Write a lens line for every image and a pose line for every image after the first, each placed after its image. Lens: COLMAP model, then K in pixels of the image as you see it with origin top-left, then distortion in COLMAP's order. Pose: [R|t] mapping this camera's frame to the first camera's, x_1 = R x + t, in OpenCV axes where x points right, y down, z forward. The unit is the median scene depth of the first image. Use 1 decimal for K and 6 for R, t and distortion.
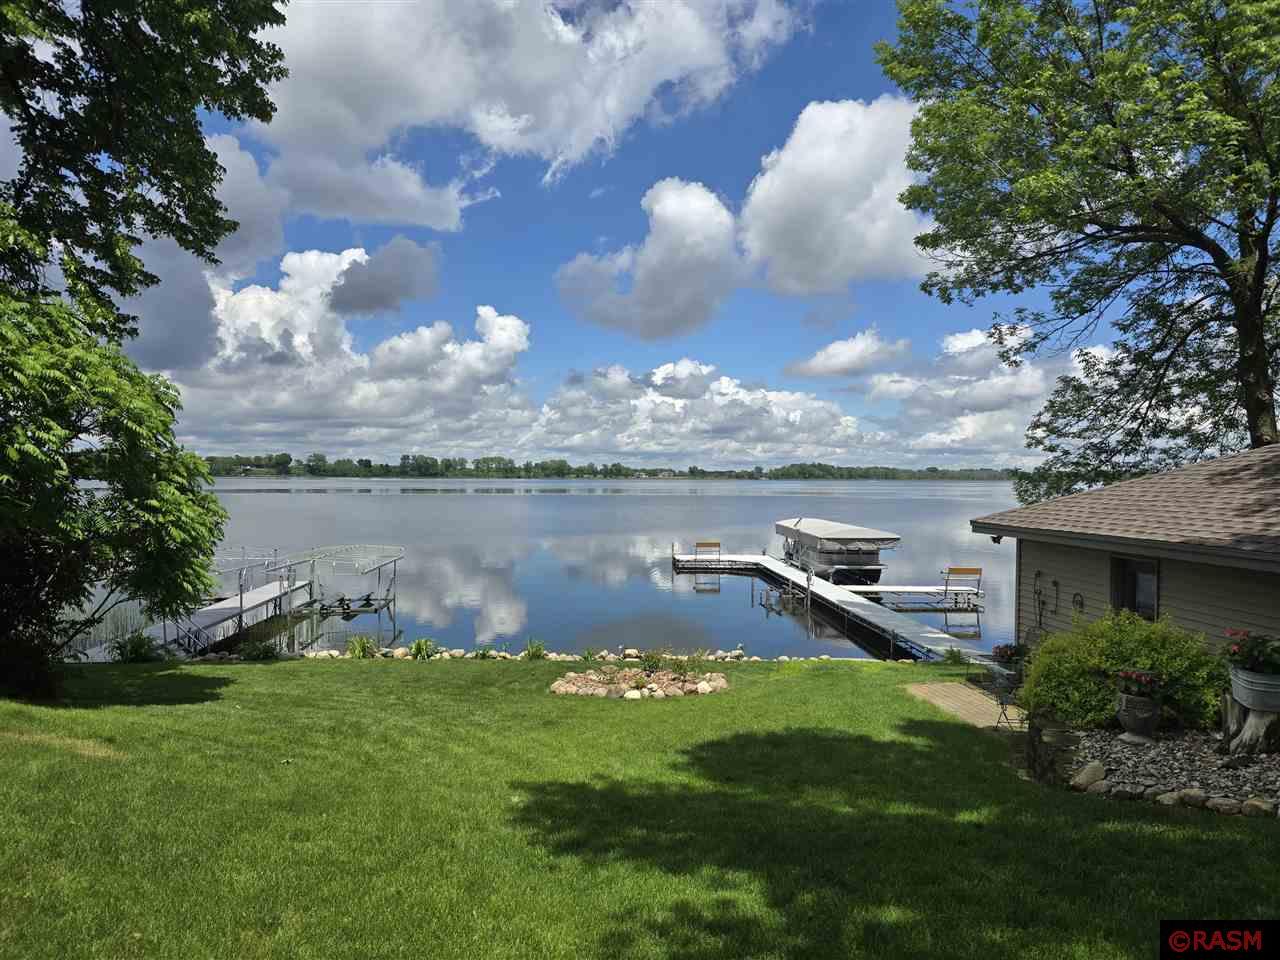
lens RADIAL K [[849.3, 0, 645.2], [0, 849.3, 472.9], [0, 0, 1]] dist [0.052340, -0.047689]
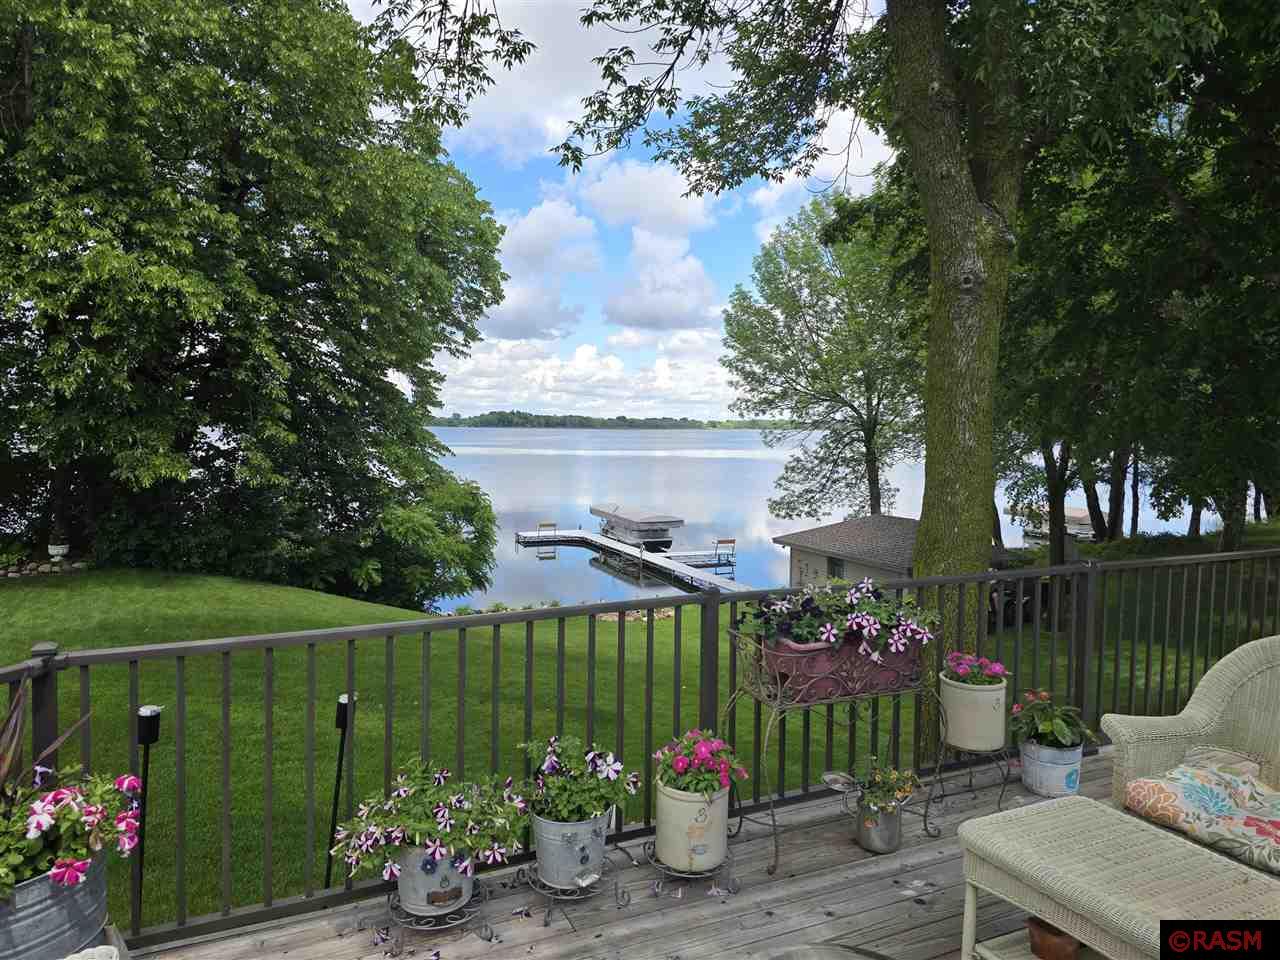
lens RADIAL K [[849.3, 0, 637.9], [0, 849.3, 481.1], [0, 0, 1]] dist [0.052340, -0.047689]
pose [[0.942750, -0.016478, 0.333092, -0.425484], [-0.006988, 0.997583, 0.069130, -0.146122], [-0.333426, -0.067500, 0.940357, -0.625769]]
